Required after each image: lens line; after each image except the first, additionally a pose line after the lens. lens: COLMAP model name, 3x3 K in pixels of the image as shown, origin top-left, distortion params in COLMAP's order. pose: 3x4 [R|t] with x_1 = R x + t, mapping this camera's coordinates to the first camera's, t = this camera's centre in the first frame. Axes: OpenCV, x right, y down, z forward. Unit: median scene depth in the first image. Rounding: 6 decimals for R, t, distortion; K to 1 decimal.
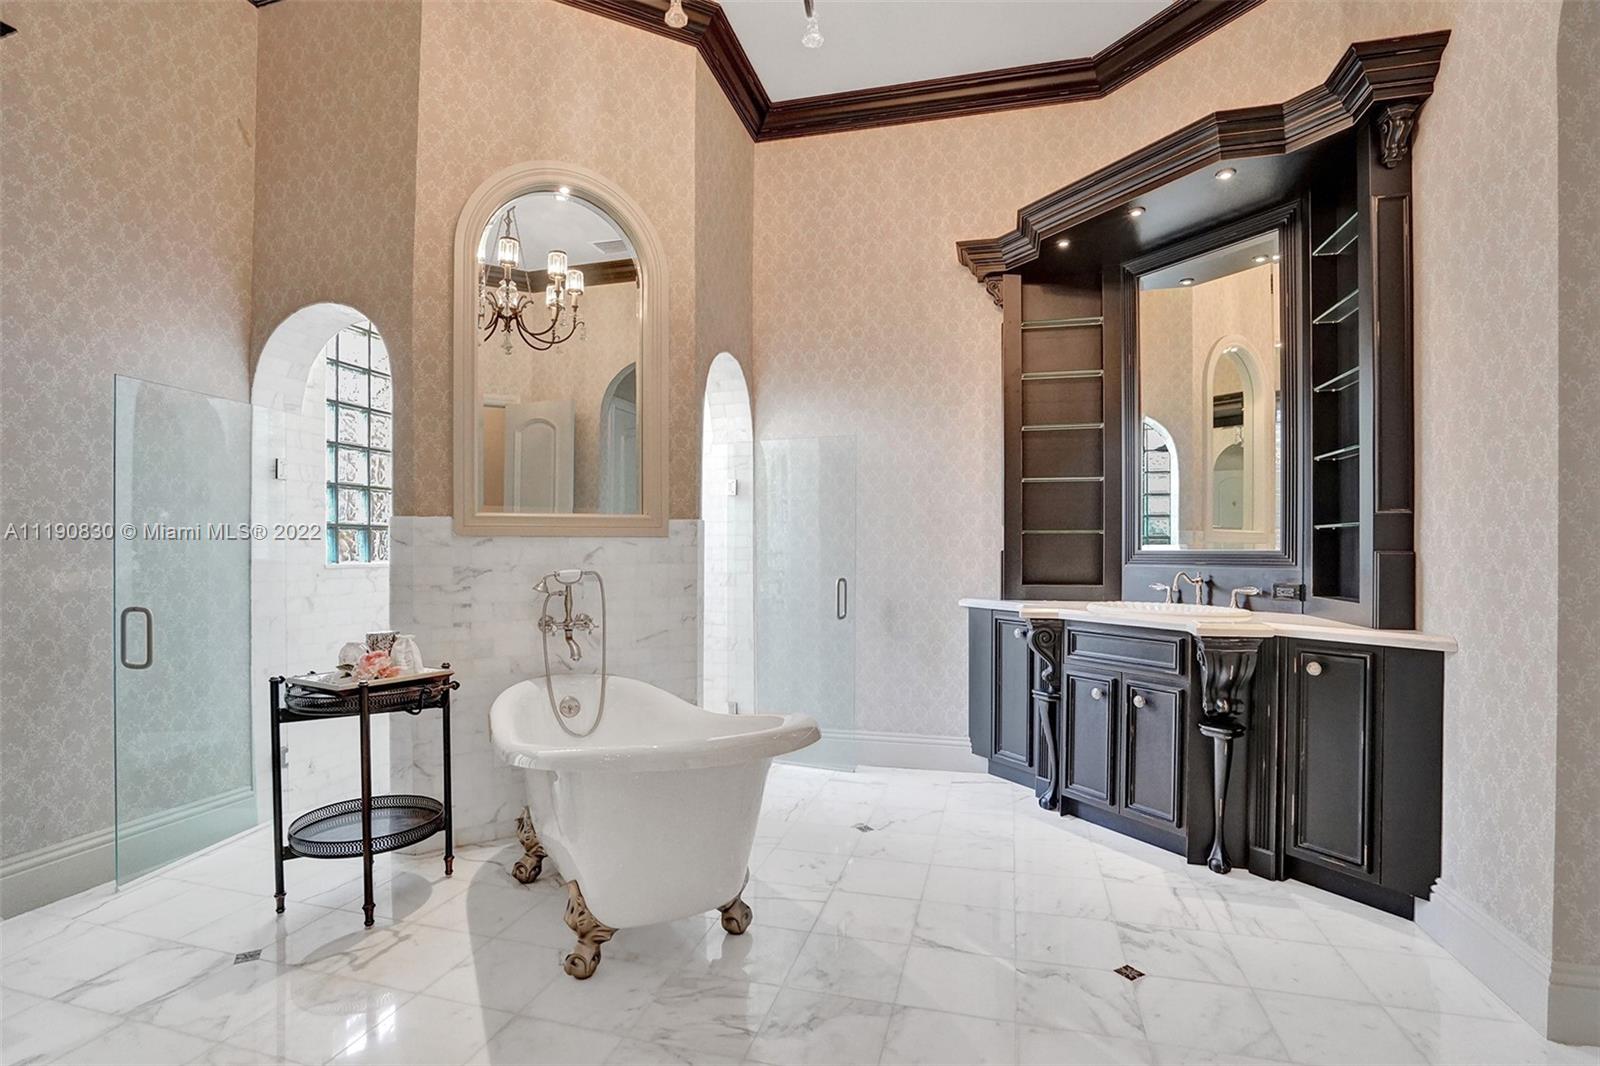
lens RADIAL K [[757.1, 0, 790.6], [0, 757.1, 539.1], [0, 0, 1]] dist [-0.035919, 0.006155]
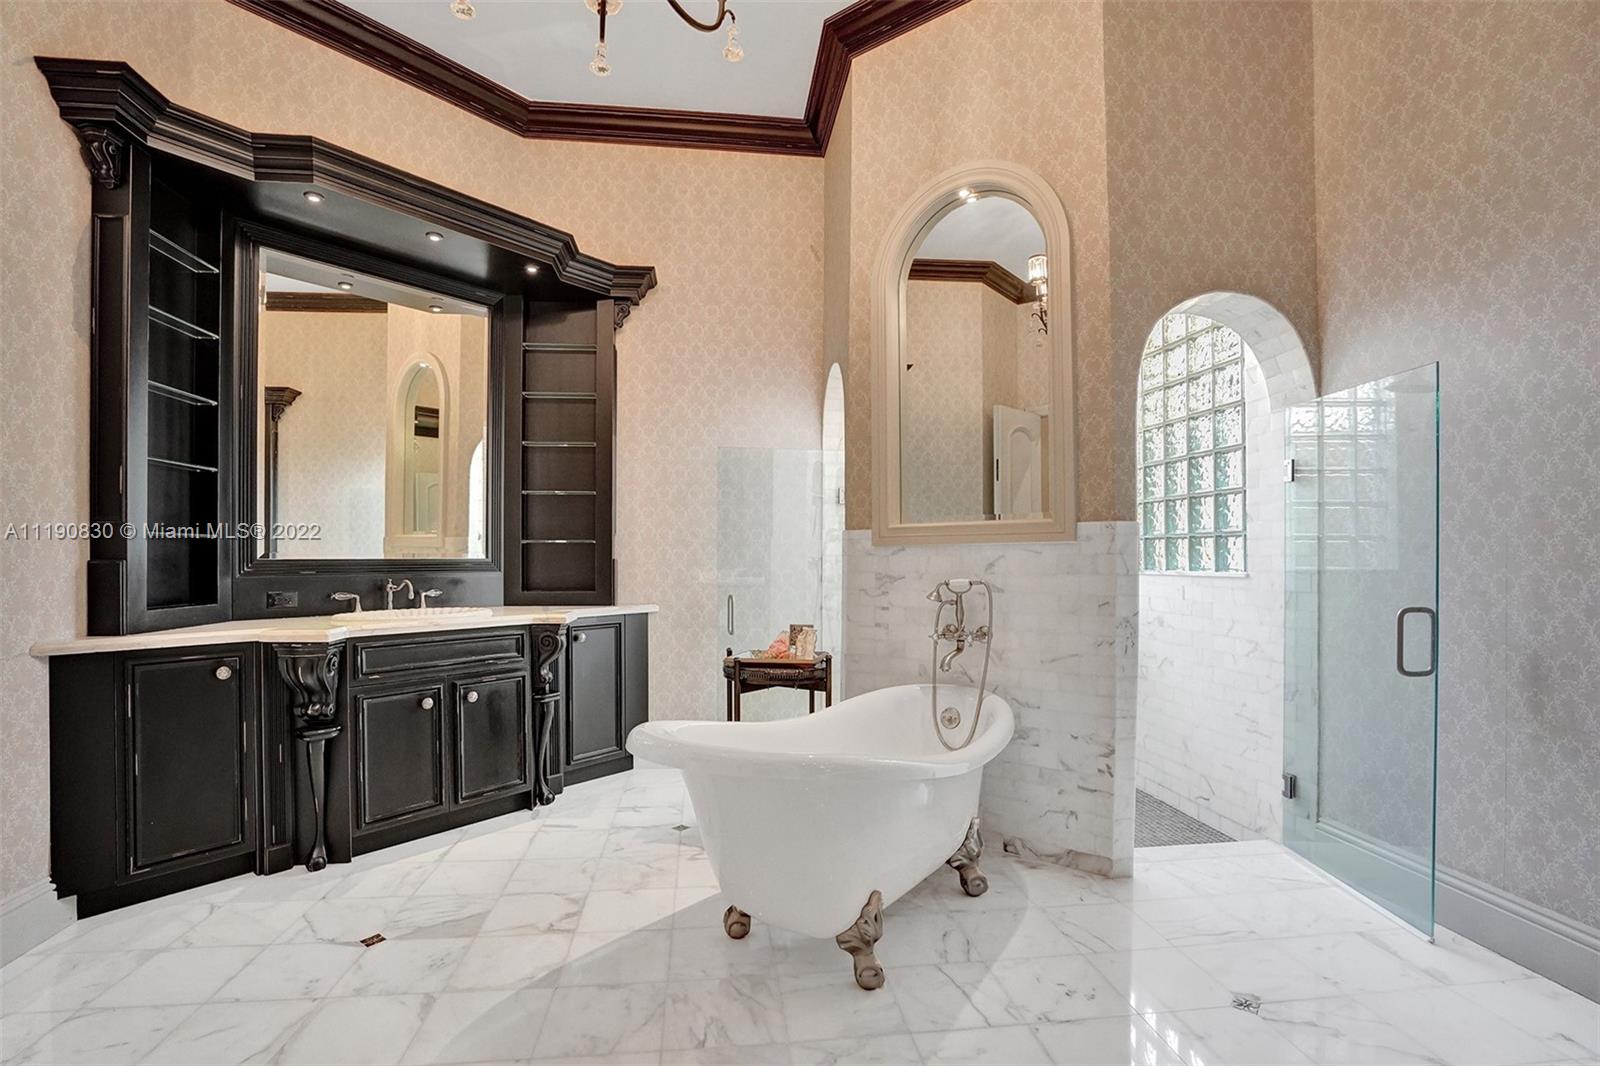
lens RADIAL K [[757.1, 0, 795.3], [0, 757.1, 546.2], [0, 0, 1]] dist [-0.035919, 0.006155]
pose [[0.388797, -0.012956, -0.921232, 0.529579], [0.009111, 0.999906, -0.010217, 0.006483], [0.921279, -0.004421, 0.388878, 0.422440]]
